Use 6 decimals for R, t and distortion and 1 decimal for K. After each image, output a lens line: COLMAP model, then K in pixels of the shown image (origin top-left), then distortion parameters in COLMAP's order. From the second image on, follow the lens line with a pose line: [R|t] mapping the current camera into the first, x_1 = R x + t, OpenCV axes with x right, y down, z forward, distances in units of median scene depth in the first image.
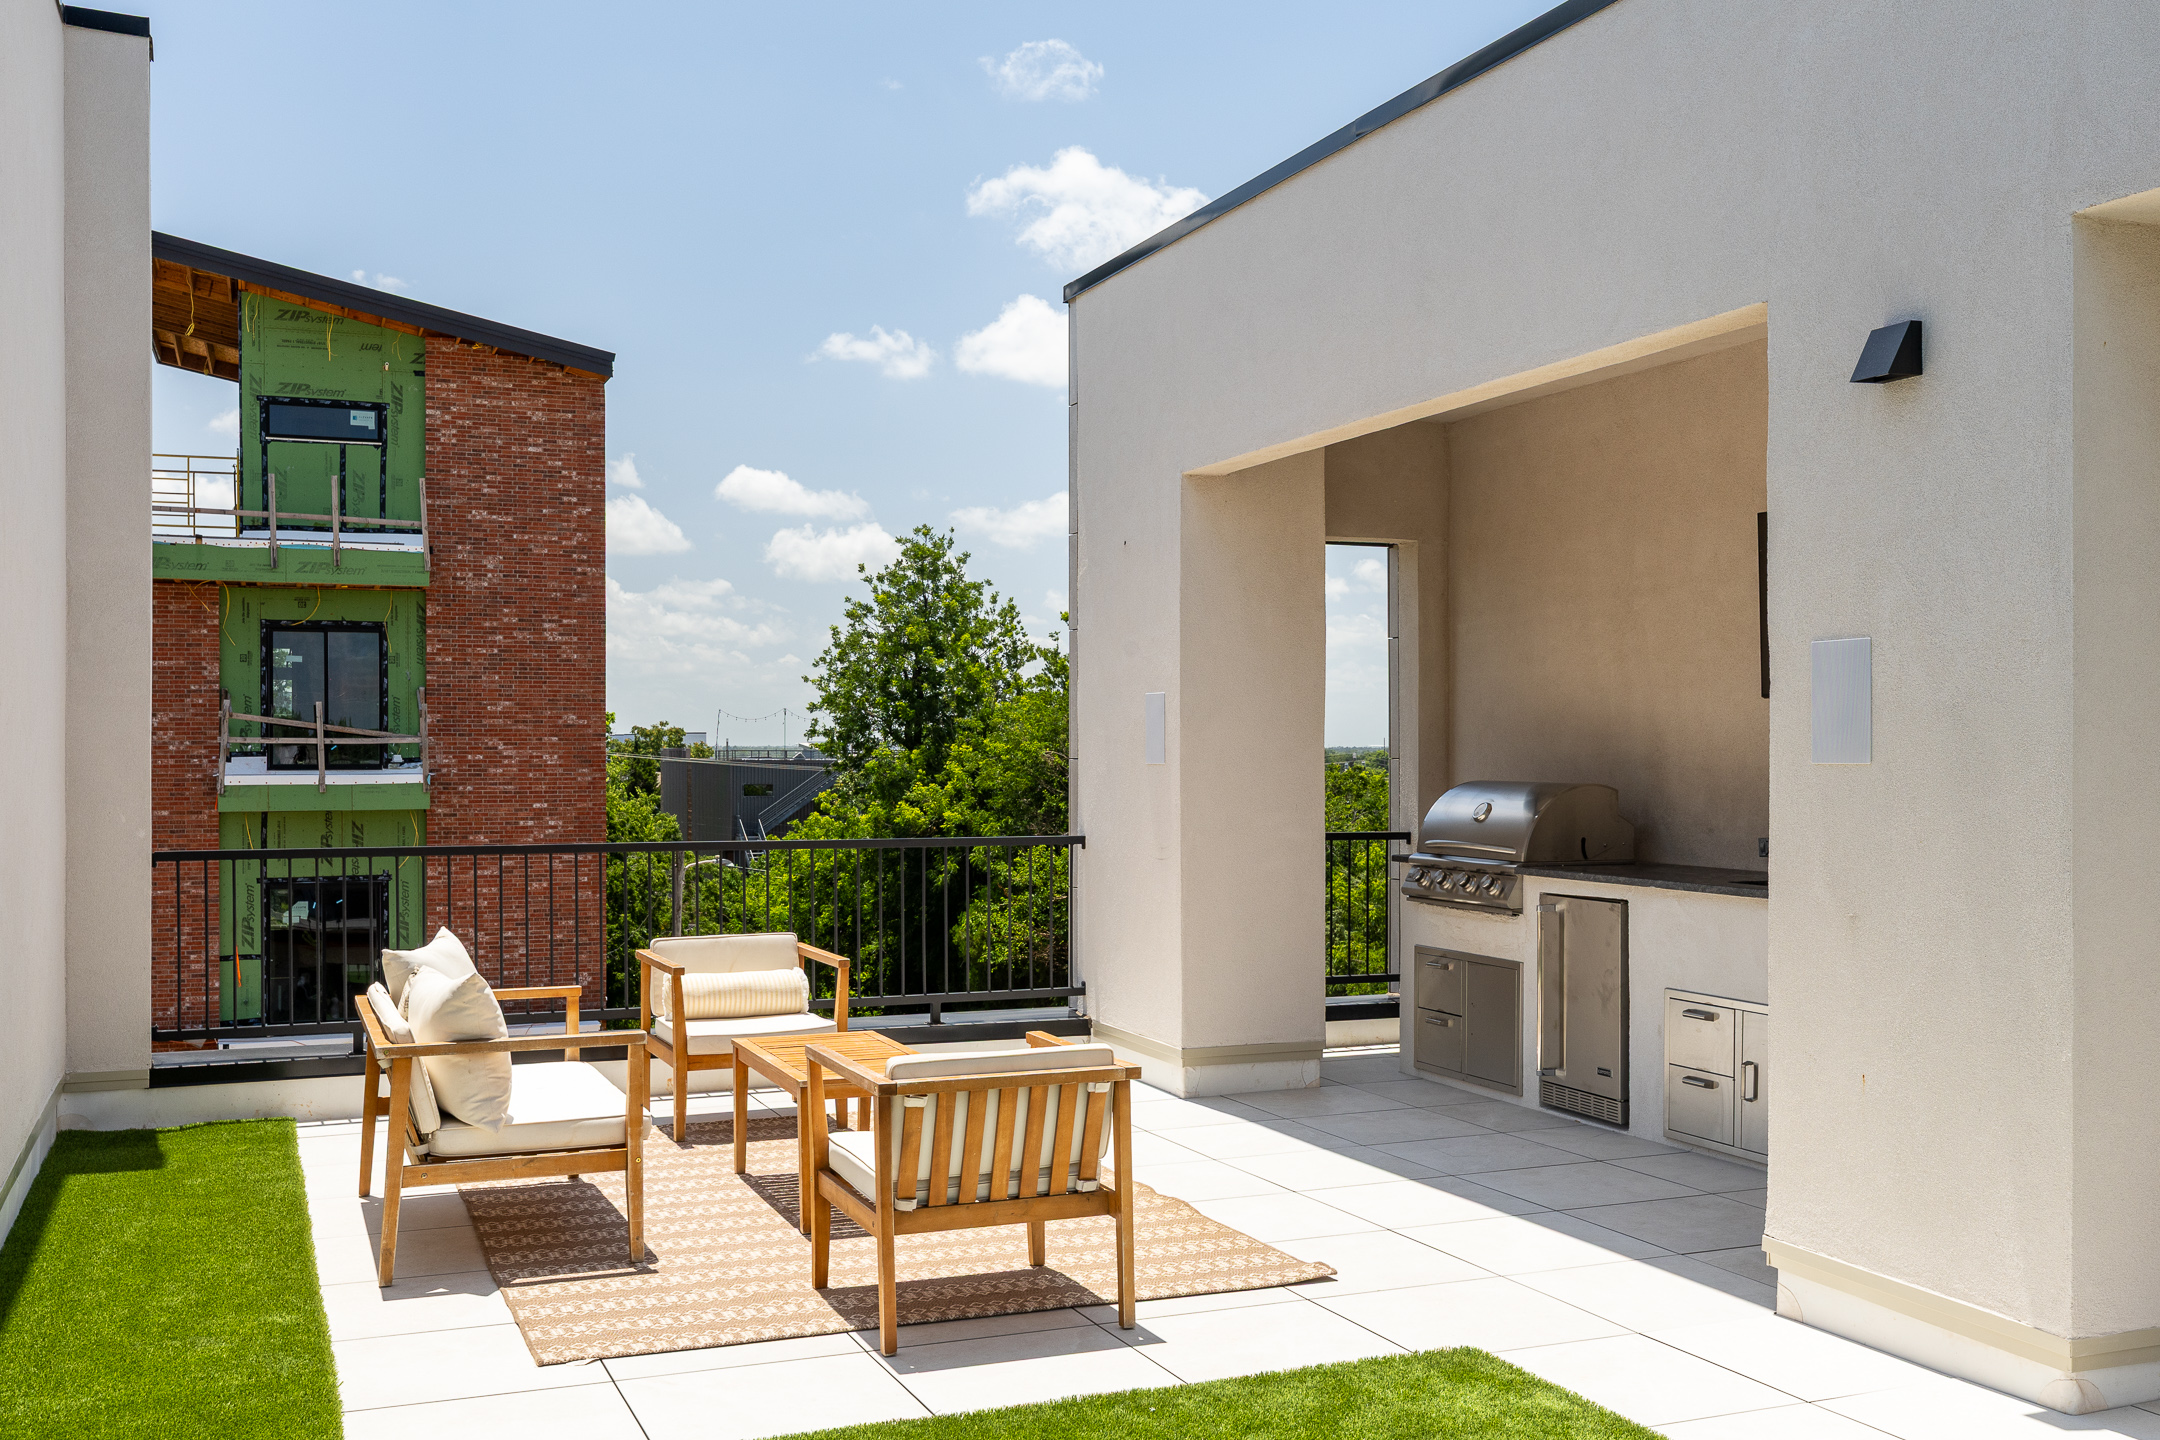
lens RADIAL K [[2024.1, 0, 1080.2], [0, 2024.1, 725.3], [0, 0, 1]] dist [0.012259, 0.000000]
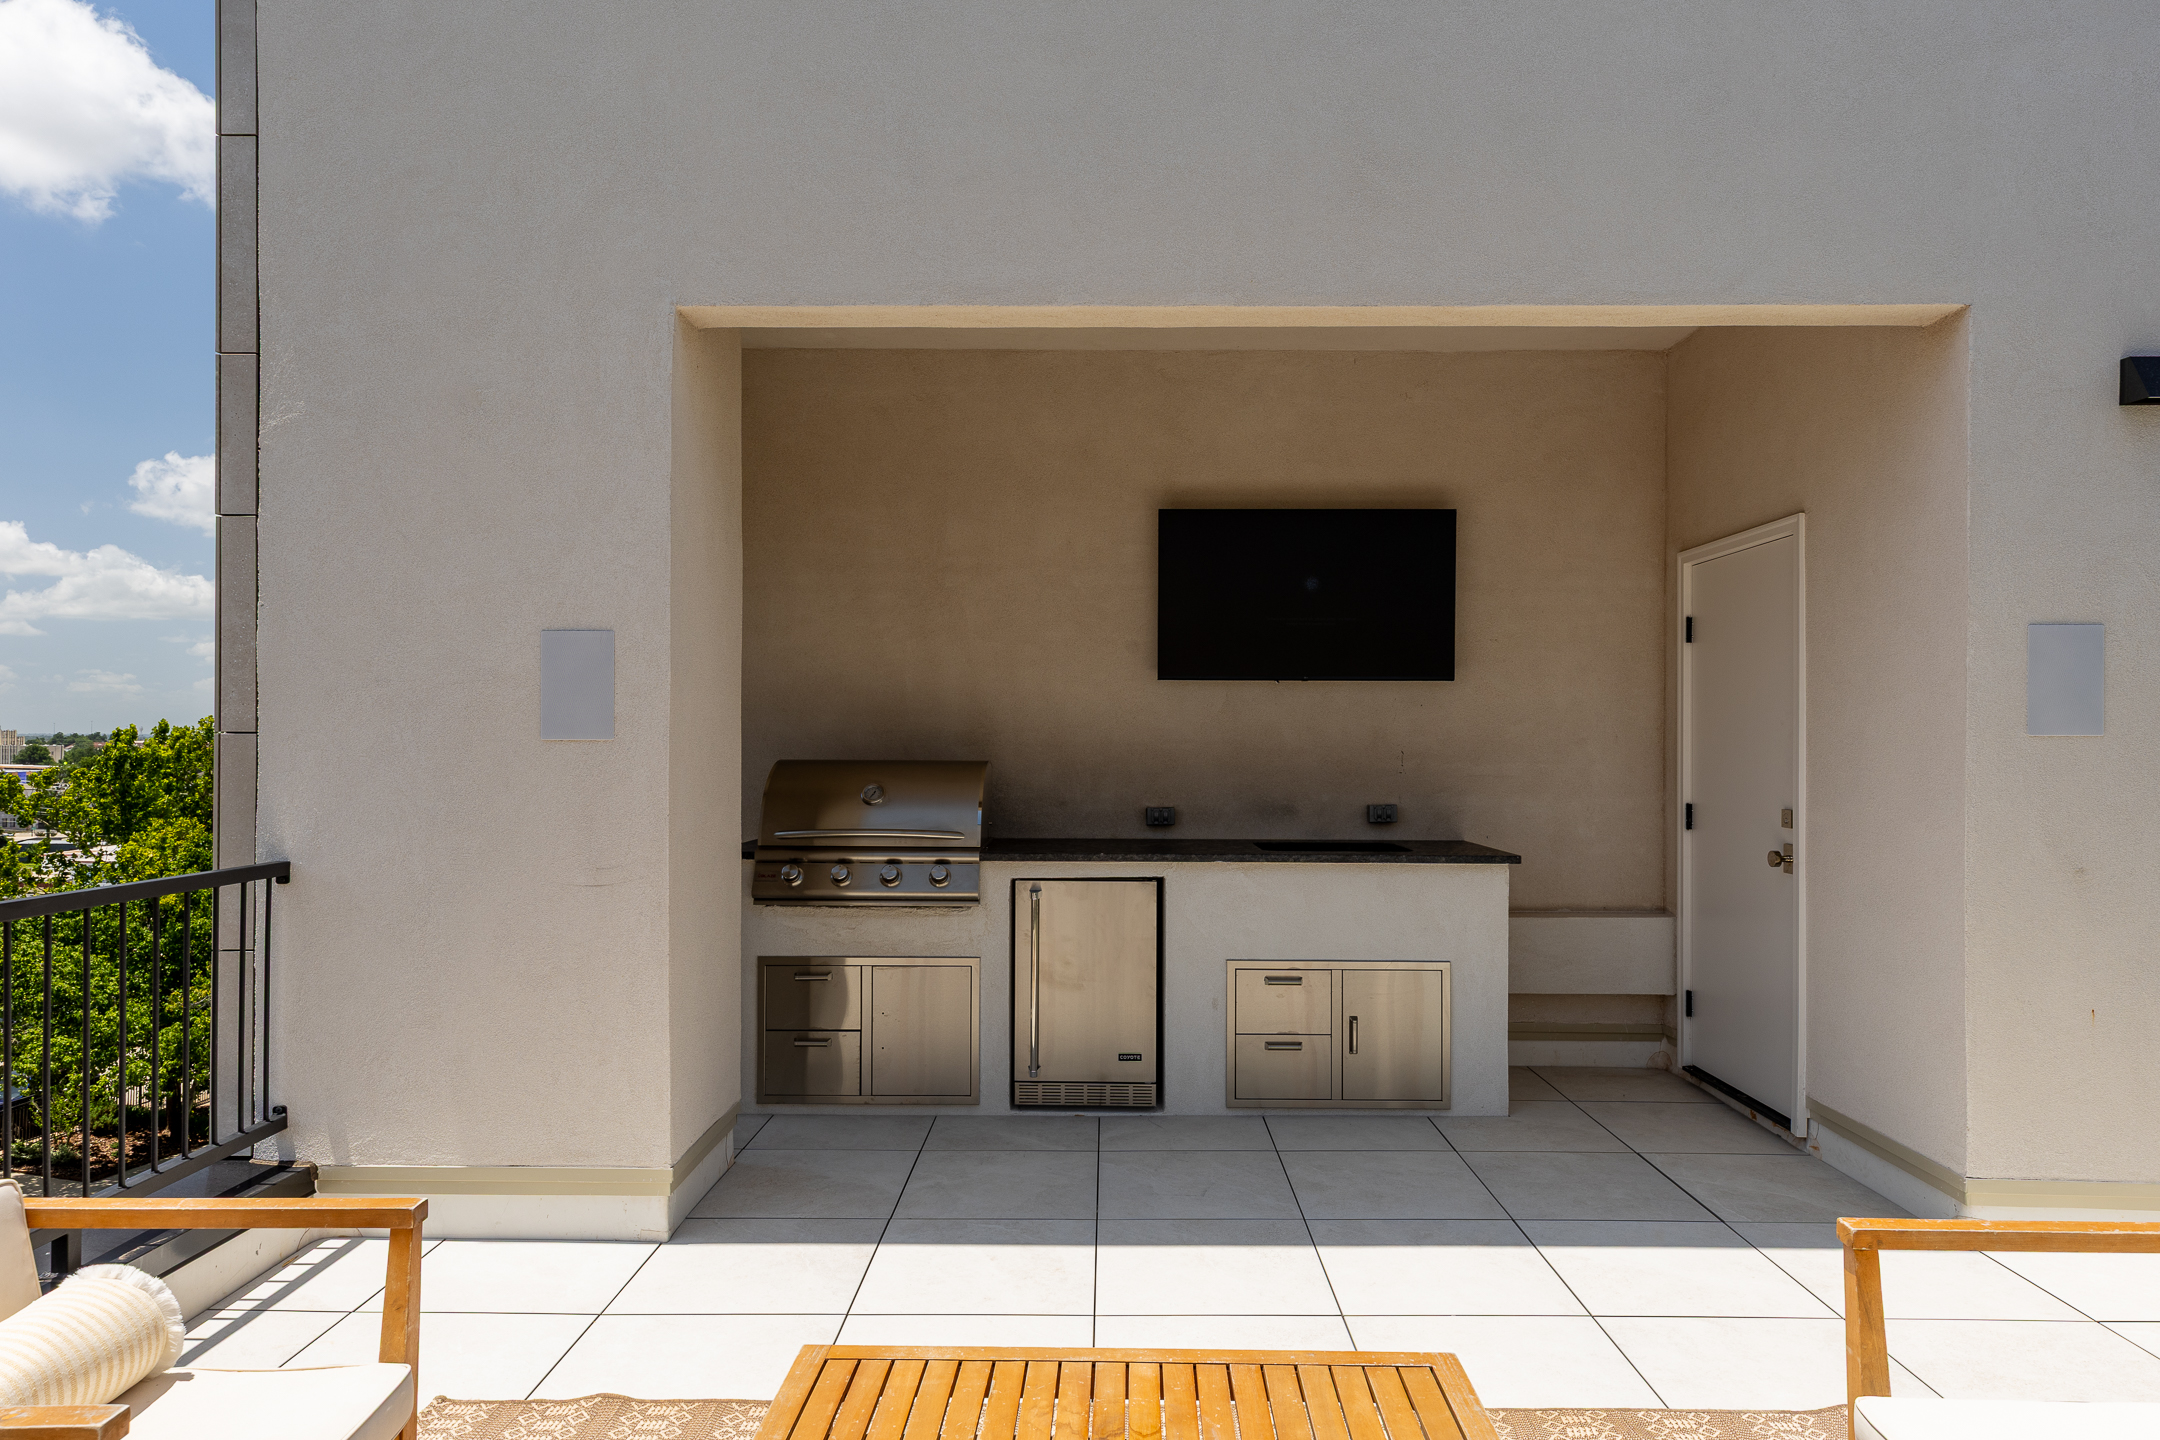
lens RADIAL K [[1328.4, 0, 1082.9], [0, 1328.4, 726.6], [0, 0, 1]] dist [0.003747, -0.001525]
pose [[0.398007, -0.002098, 0.917380, -0.336132], [-0.011110, 0.999913, 0.007107, 0.009390], [-0.917315, -0.013021, 0.397949, 0.781945]]
